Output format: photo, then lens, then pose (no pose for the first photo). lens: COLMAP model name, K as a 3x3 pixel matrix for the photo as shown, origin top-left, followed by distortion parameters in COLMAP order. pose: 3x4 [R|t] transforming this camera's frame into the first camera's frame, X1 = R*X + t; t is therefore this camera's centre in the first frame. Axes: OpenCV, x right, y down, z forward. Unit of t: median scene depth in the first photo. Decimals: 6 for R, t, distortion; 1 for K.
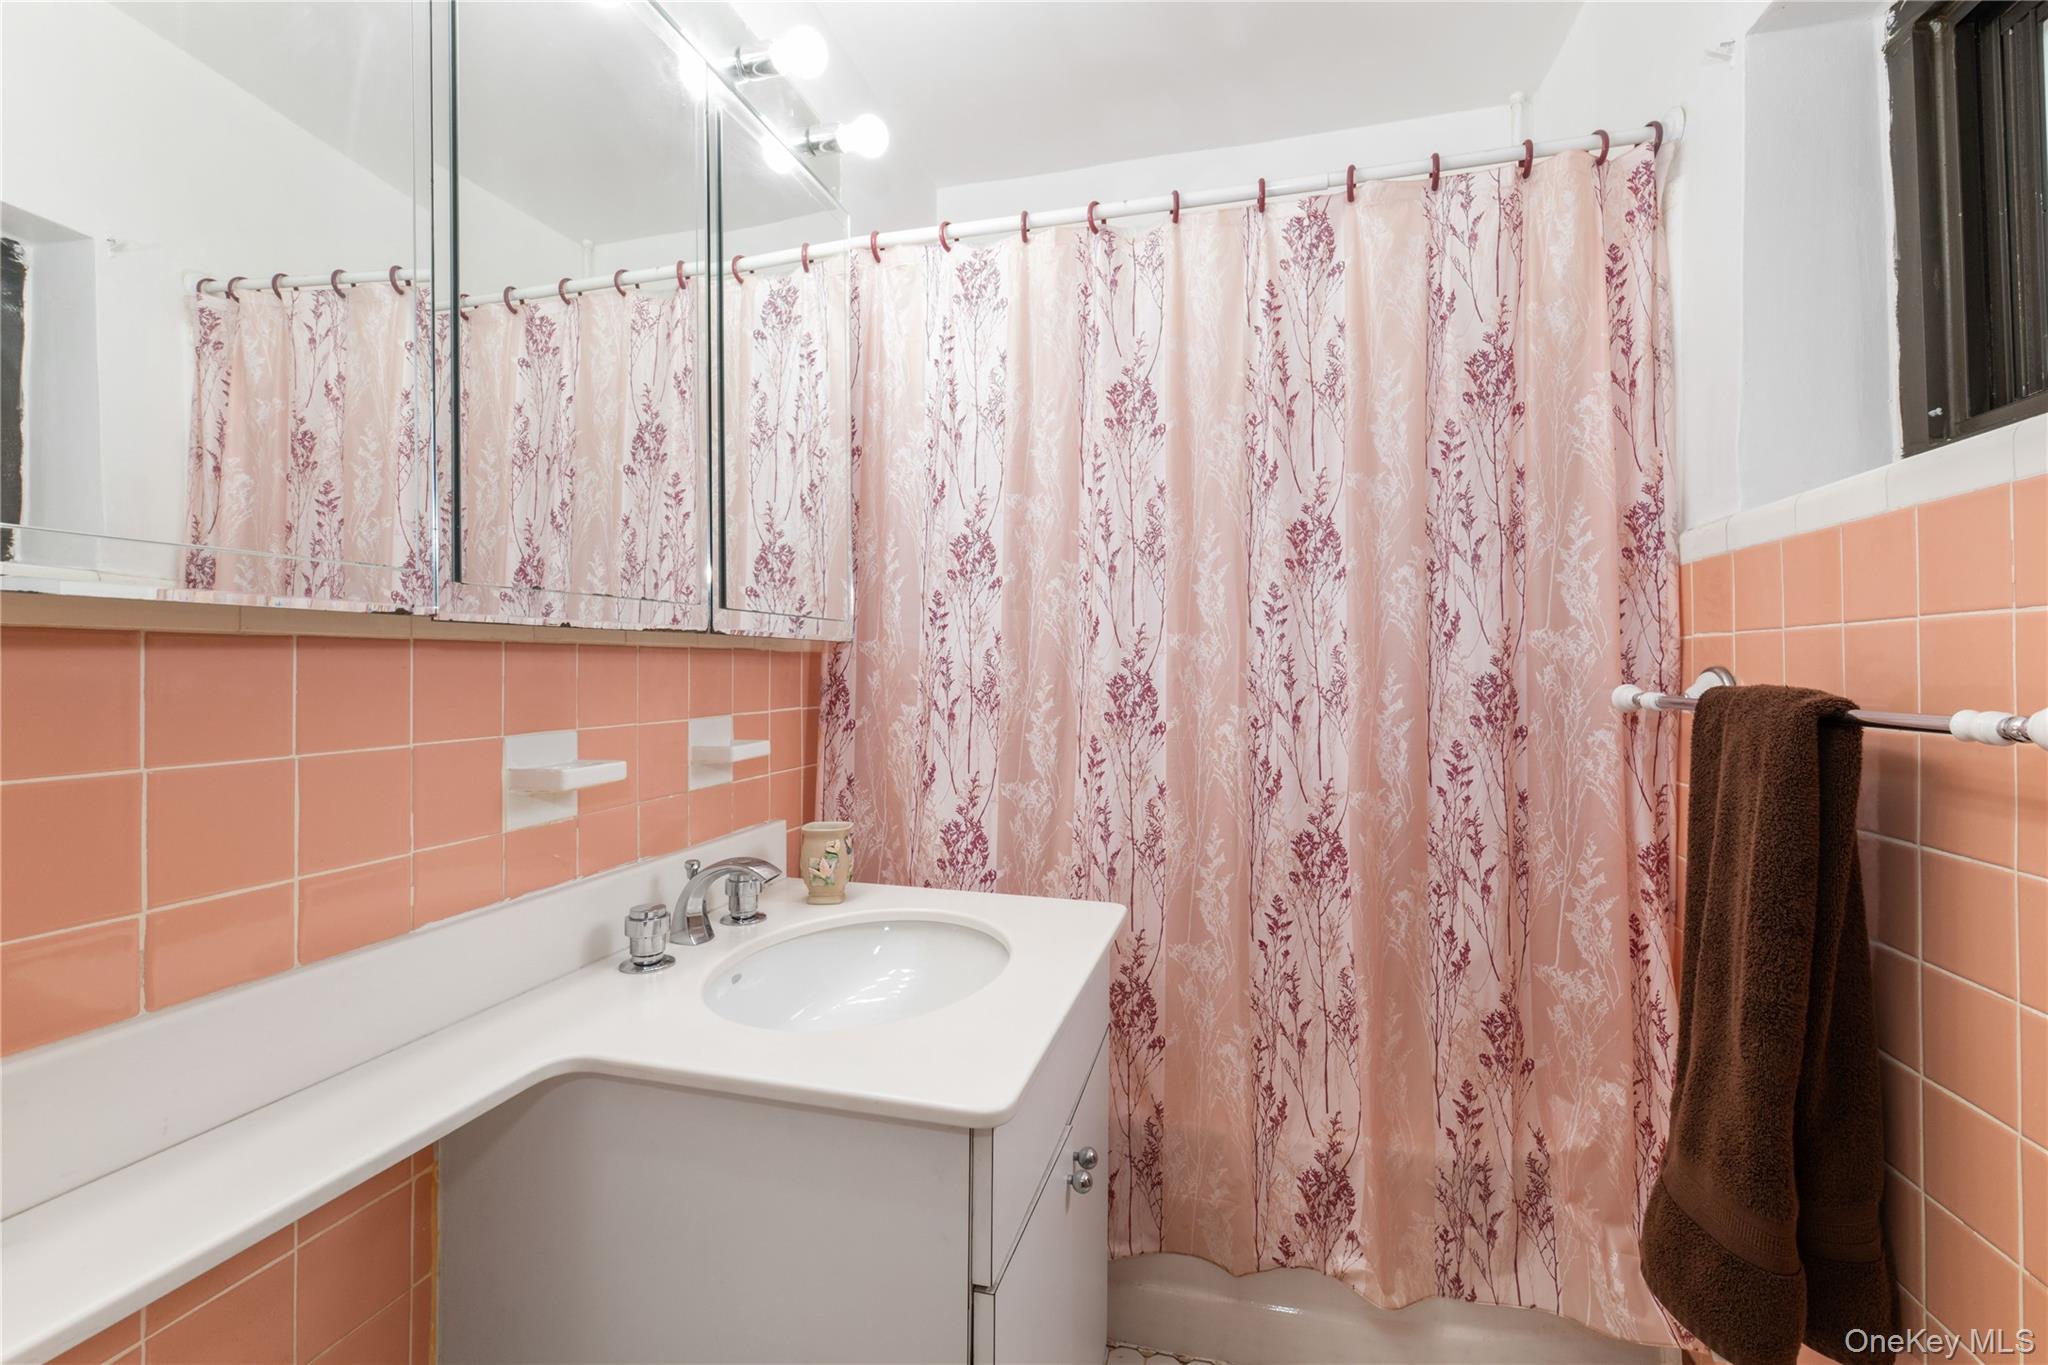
lens RADIAL K [[879.2, 0, 1027.1], [0, 879.2, 671.5], [0, 0, 1]] dist [0.001124, -0.000245]
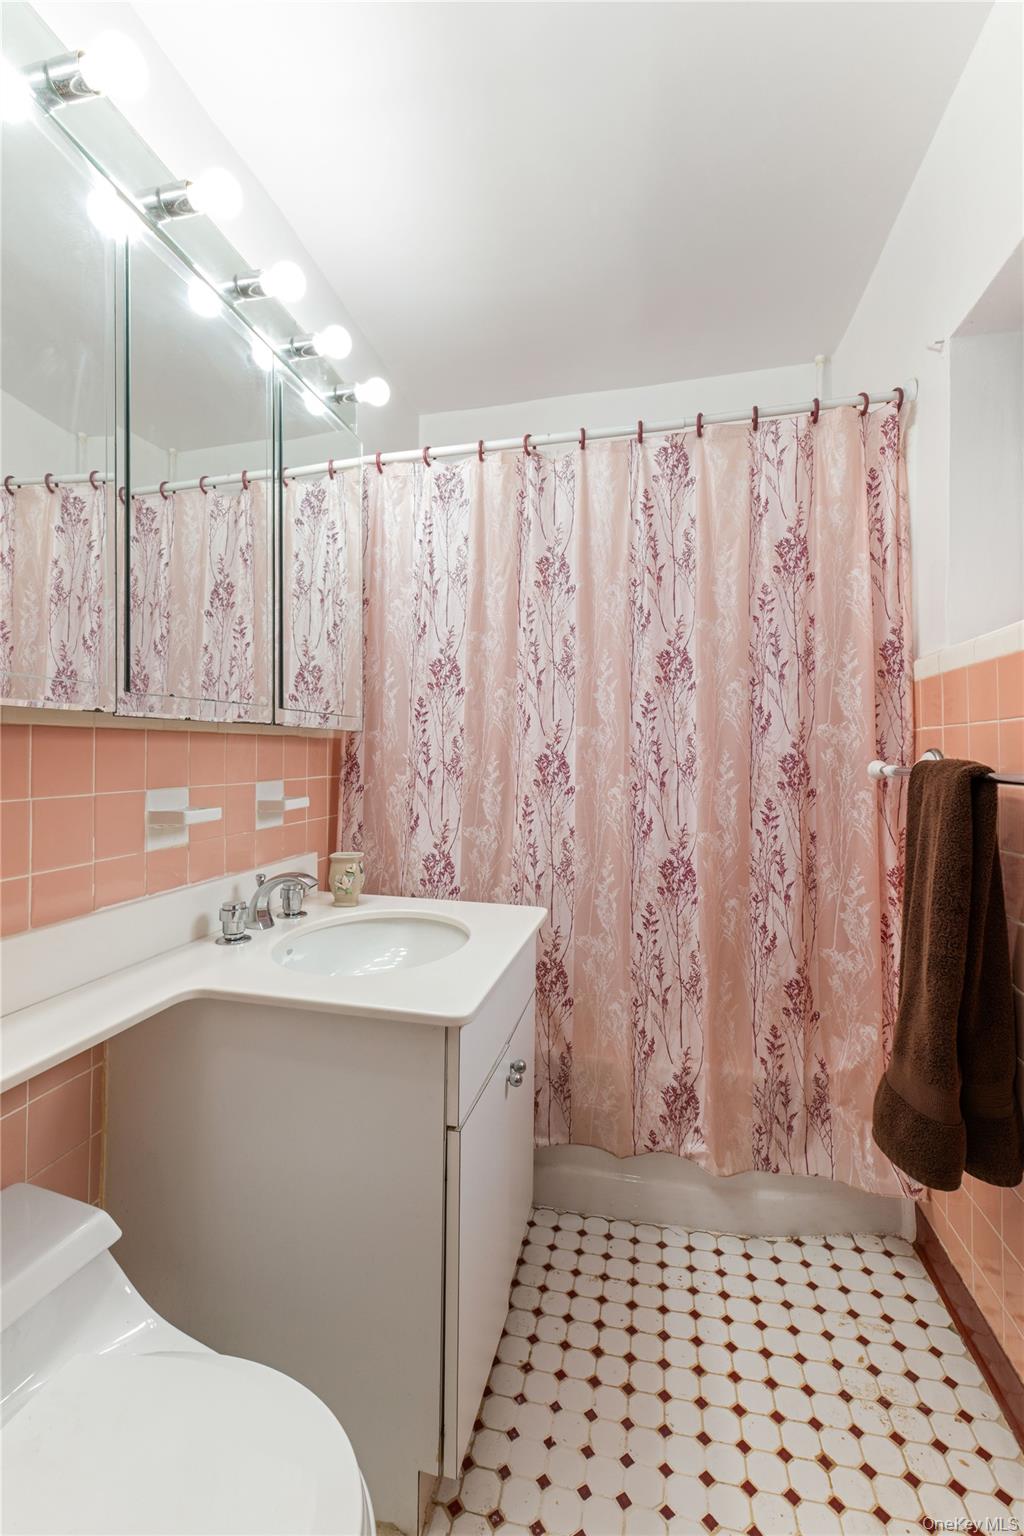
lens RADIAL K [[659.4, 0, 463.1], [0, 659.4, 754.4], [0, 0, 1]] dist [0.001124, -0.000245]
pose [[0.999611, 0.004211, -0.027577, 0.000063], [-0.004284, 0.999987, -0.002587, 0.008331], [0.027566, 0.002704, 0.999616, -0.125124]]
